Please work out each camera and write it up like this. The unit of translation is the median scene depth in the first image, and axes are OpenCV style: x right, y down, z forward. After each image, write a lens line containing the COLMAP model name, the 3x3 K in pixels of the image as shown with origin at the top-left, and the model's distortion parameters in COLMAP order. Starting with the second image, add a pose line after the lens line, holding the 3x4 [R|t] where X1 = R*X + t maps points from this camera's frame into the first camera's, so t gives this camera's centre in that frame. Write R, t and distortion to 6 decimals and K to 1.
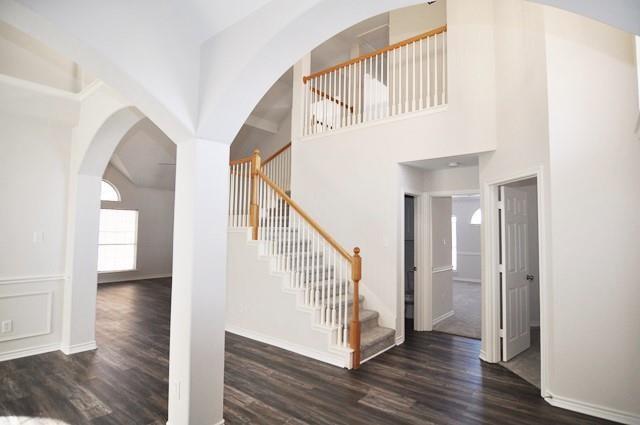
lens RADIAL K [[346.6, 0, 320.0], [0, 346.6, 212.5], [0, 0, 1]] dist [-0.001140, -0.012988]
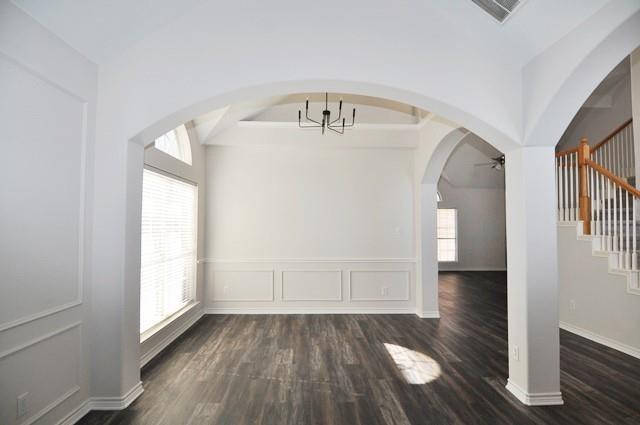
lens RADIAL K [[346.6, 0, 320.0], [0, 346.6, 212.5], [0, 0, 1]] dist [-0.001140, -0.012988]
pose [[0.666173, -0.039009, -0.744776, 0.032794], [0.047851, 0.998809, -0.009514, -0.007450], [0.744261, -0.029301, 0.667246, -0.188314]]
